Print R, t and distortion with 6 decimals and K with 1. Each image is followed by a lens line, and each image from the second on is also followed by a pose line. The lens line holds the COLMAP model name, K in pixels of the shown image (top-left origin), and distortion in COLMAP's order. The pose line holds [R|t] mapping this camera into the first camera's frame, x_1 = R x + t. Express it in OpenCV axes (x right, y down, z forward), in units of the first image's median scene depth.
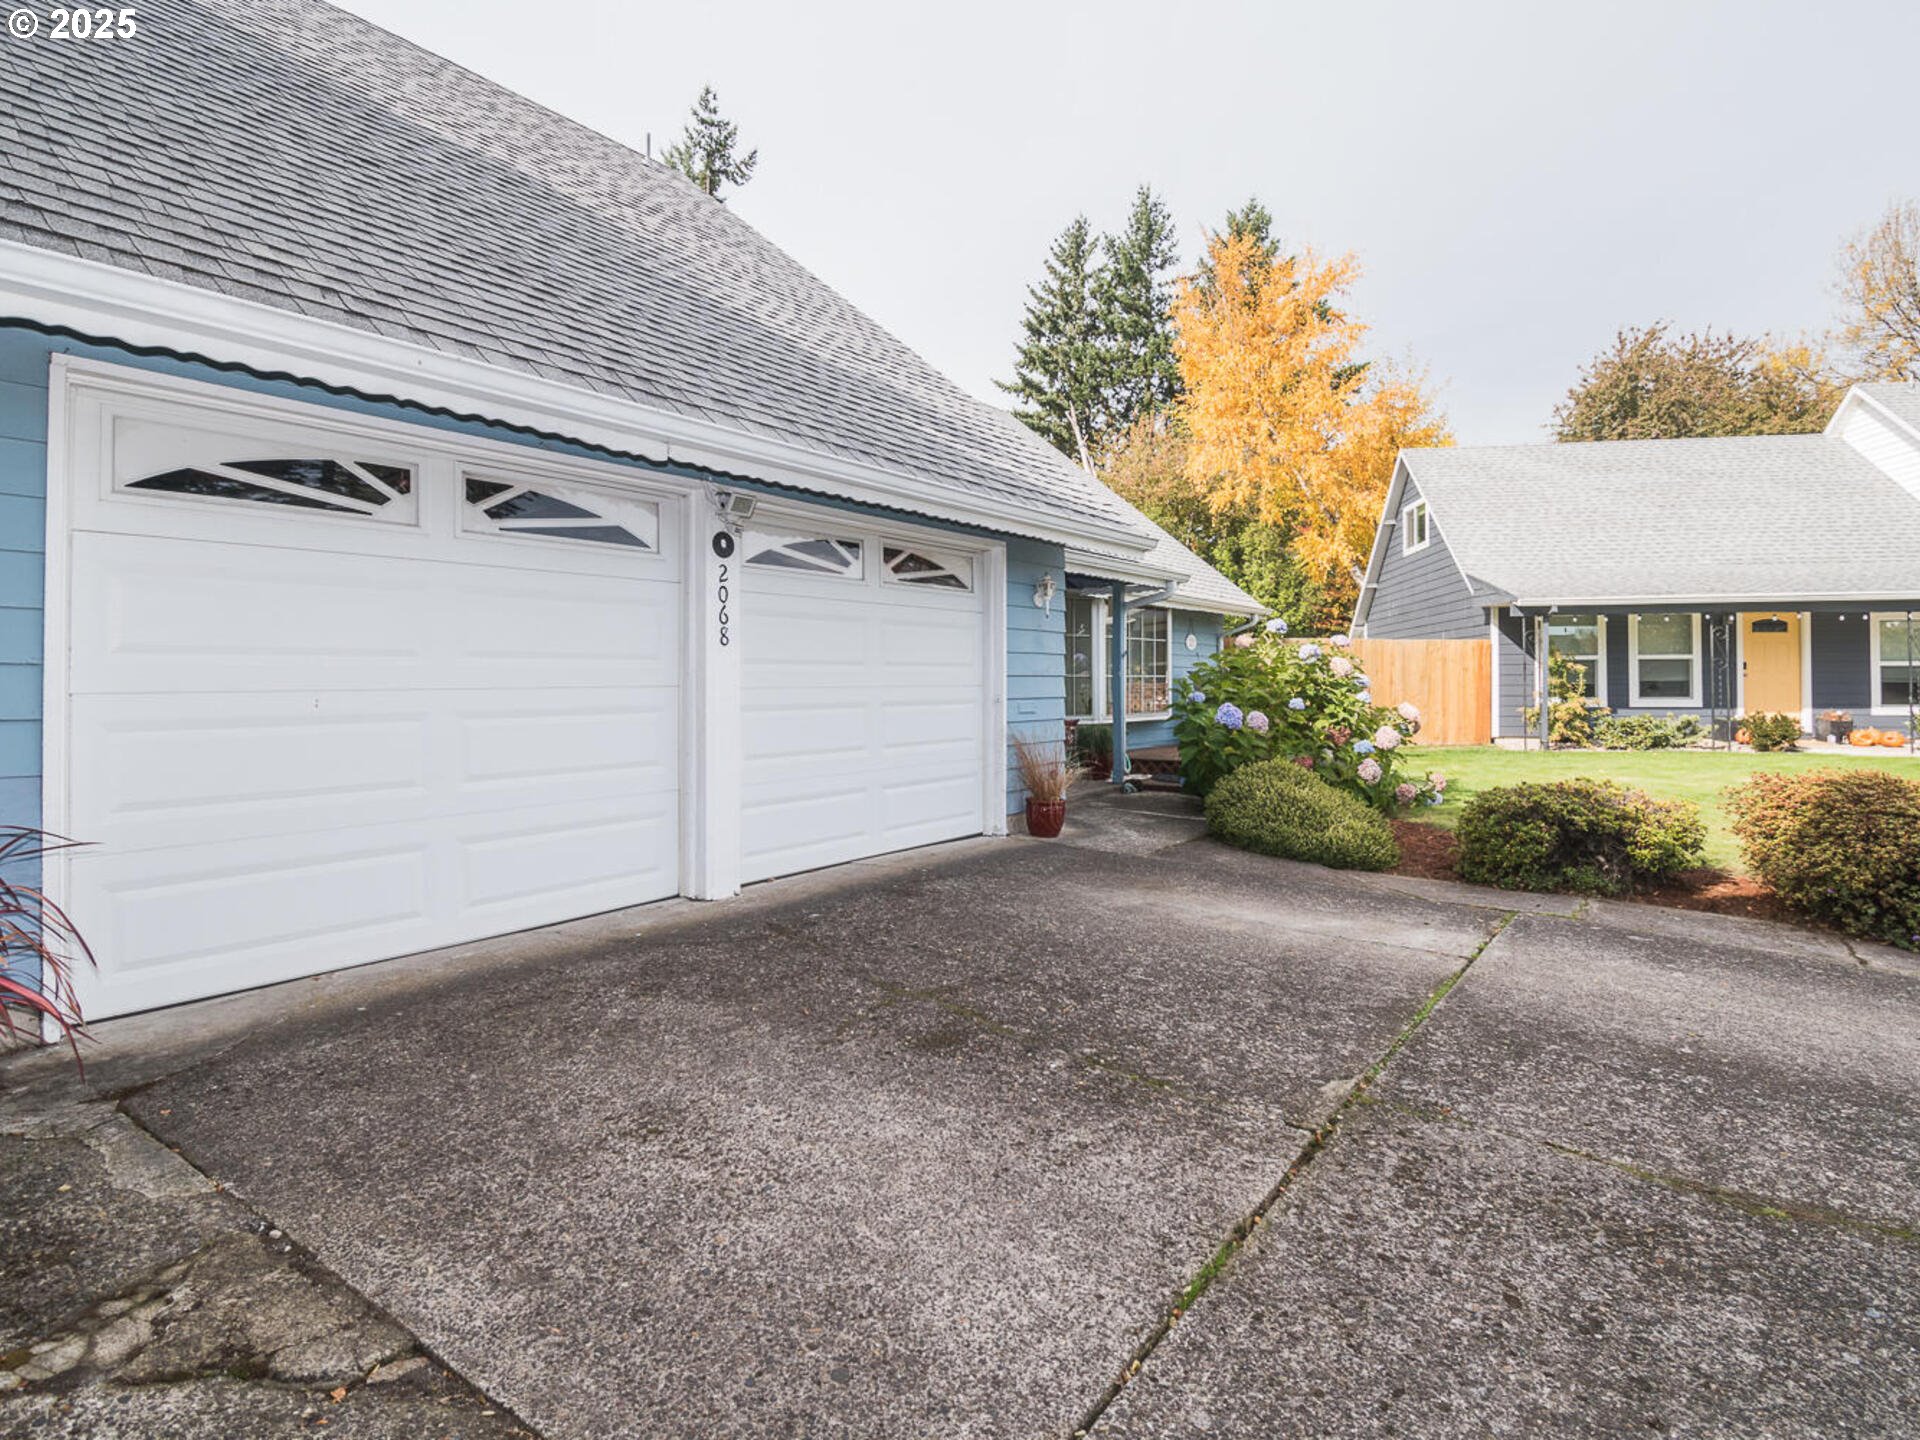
lens RADIAL K [[1043.0, 0, 969.1], [0, 1043.0, 668.3], [0, 0, 1]] dist [0.023156, -0.030527]
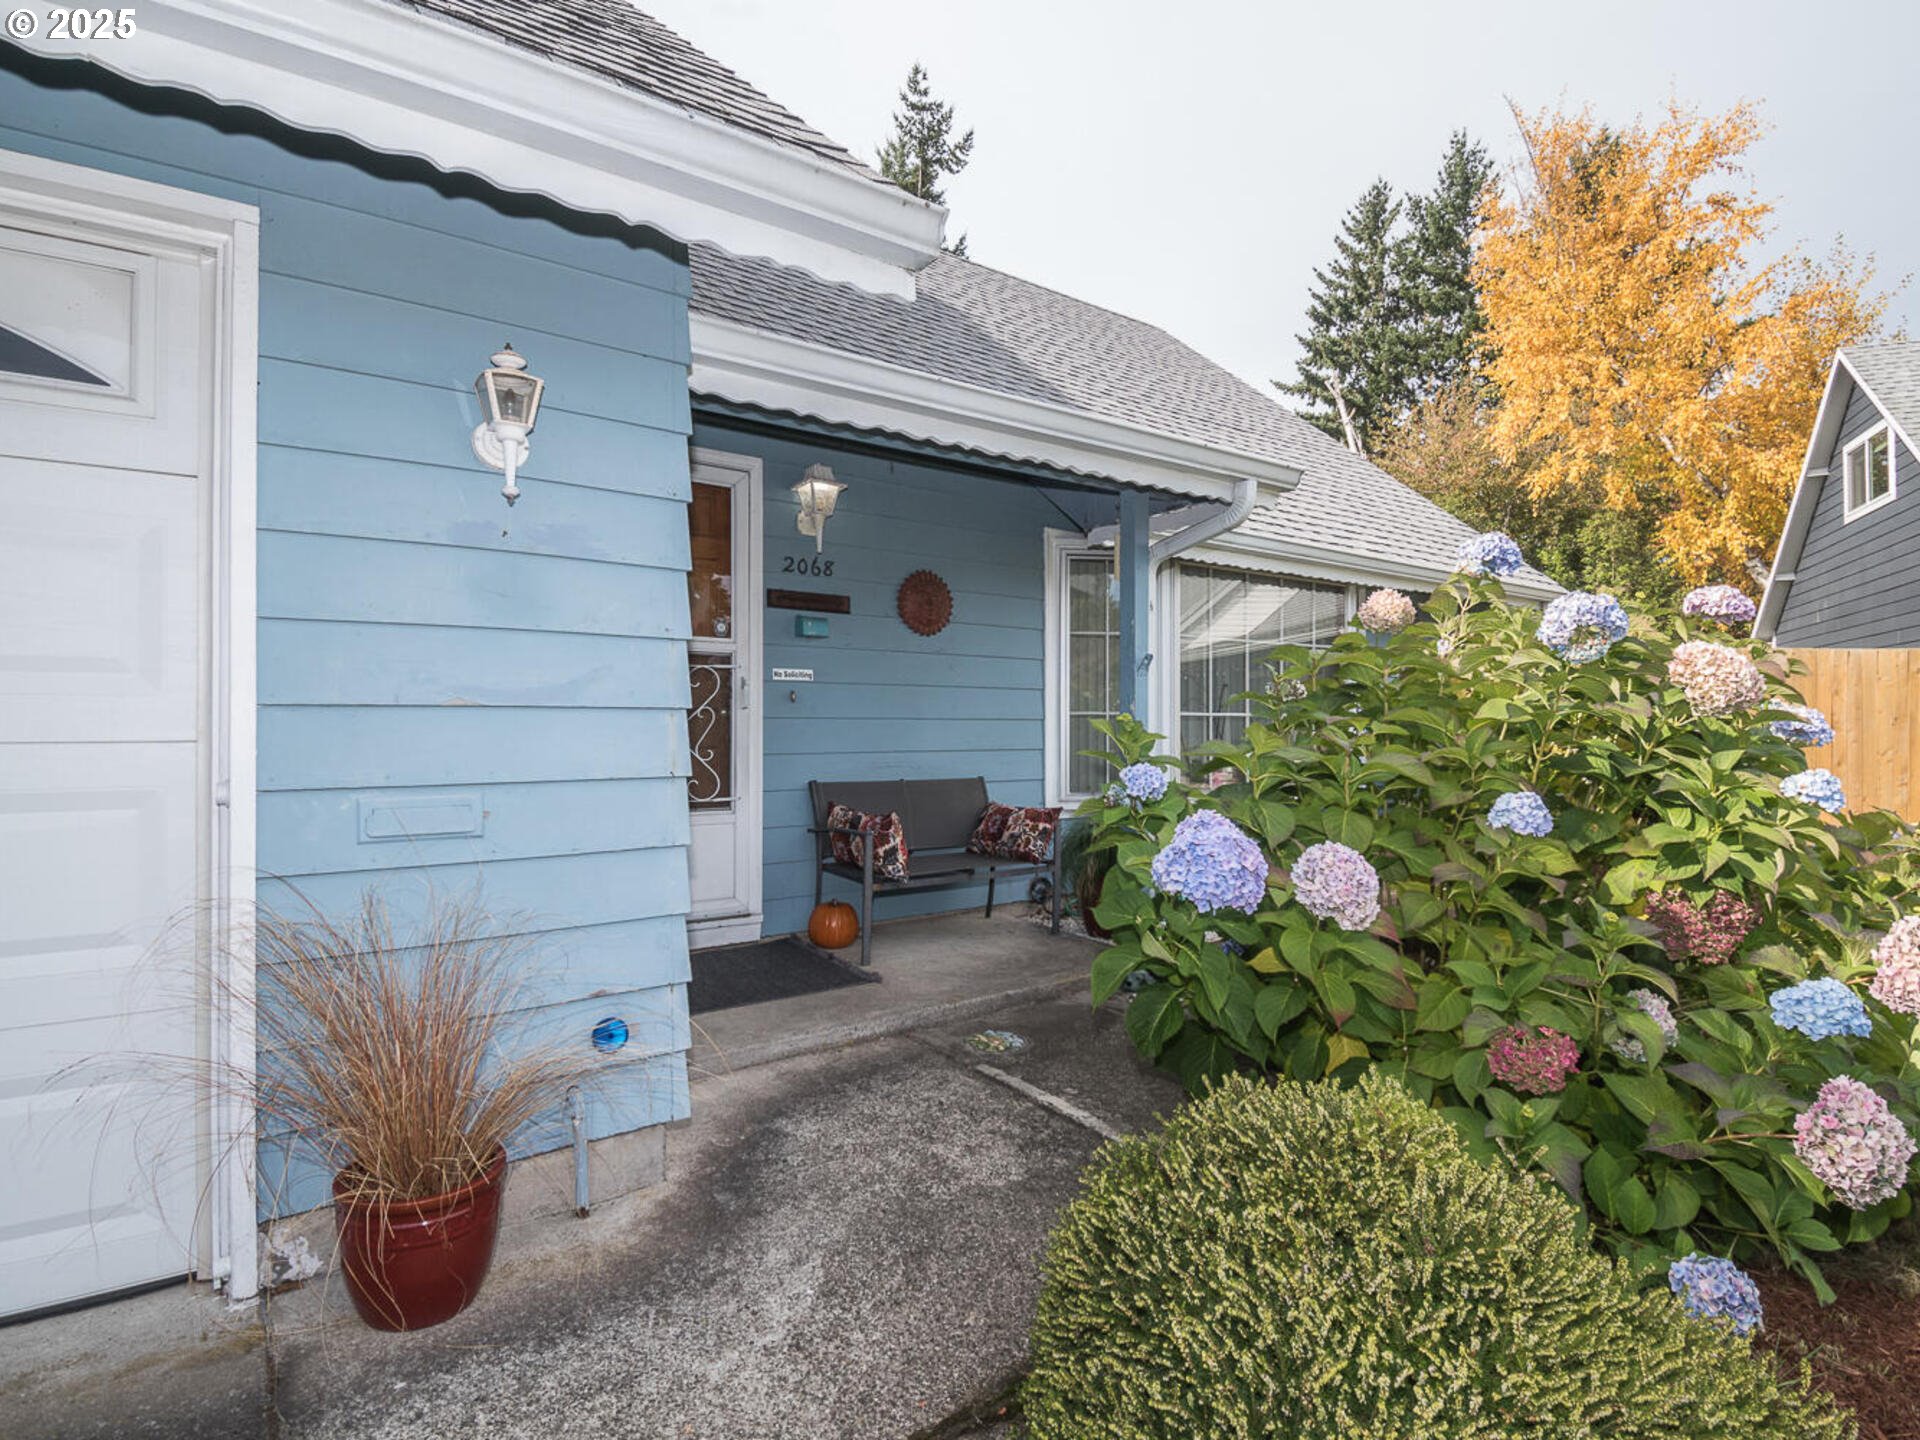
lens RADIAL K [[1013.5, 0, 990.3], [0, 1013.5, 715.0], [0, 0, 1]] dist [0.031049, -0.036160]
pose [[0.958756, -0.001855, -0.284223, 0.041808], [0.003373, 0.999983, 0.004852, 0.001186], [0.284209, -0.005610, 0.958746, 0.115477]]
